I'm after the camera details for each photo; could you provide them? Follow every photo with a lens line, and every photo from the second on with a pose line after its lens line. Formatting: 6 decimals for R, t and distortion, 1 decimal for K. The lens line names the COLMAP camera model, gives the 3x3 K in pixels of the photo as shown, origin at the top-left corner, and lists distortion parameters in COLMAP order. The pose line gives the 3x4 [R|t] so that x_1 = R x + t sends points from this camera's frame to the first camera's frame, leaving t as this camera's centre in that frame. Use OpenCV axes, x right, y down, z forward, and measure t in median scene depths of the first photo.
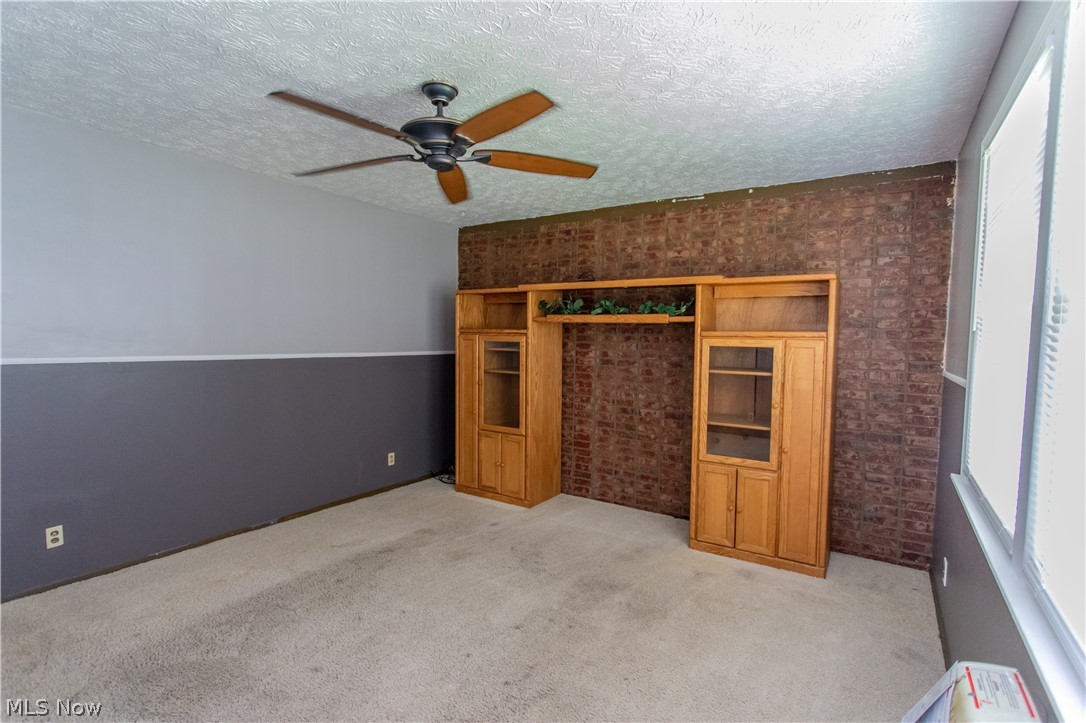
lens RADIAL K [[531.3, 0, 542.7], [0, 531.3, 357.7], [0, 0, 1]] dist [0.004299, 0.000394]
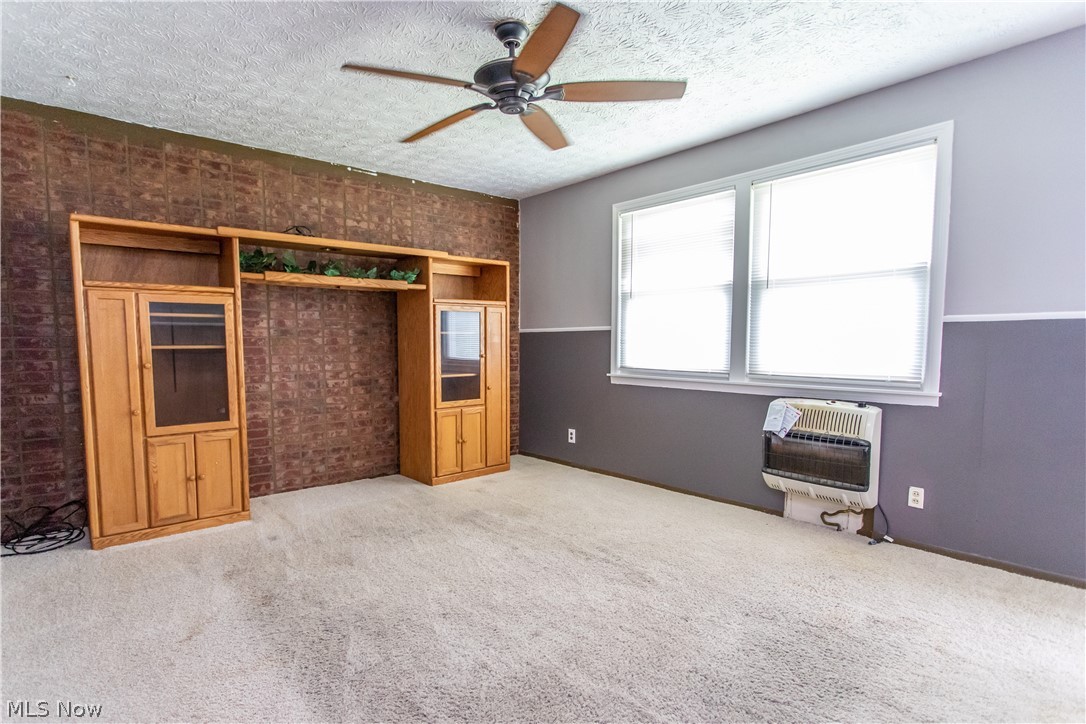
lens RADIAL K [[537.2, 0, 543.1], [0, 537.2, 375.9], [0, 0, 1]] dist [0.011941, 0.000428]
pose [[0.292504, -0.087382, 0.952263, -0.634779], [0.051090, 0.995822, 0.075686, 0.035374], [-0.954898, 0.026513, 0.295747, 0.350248]]
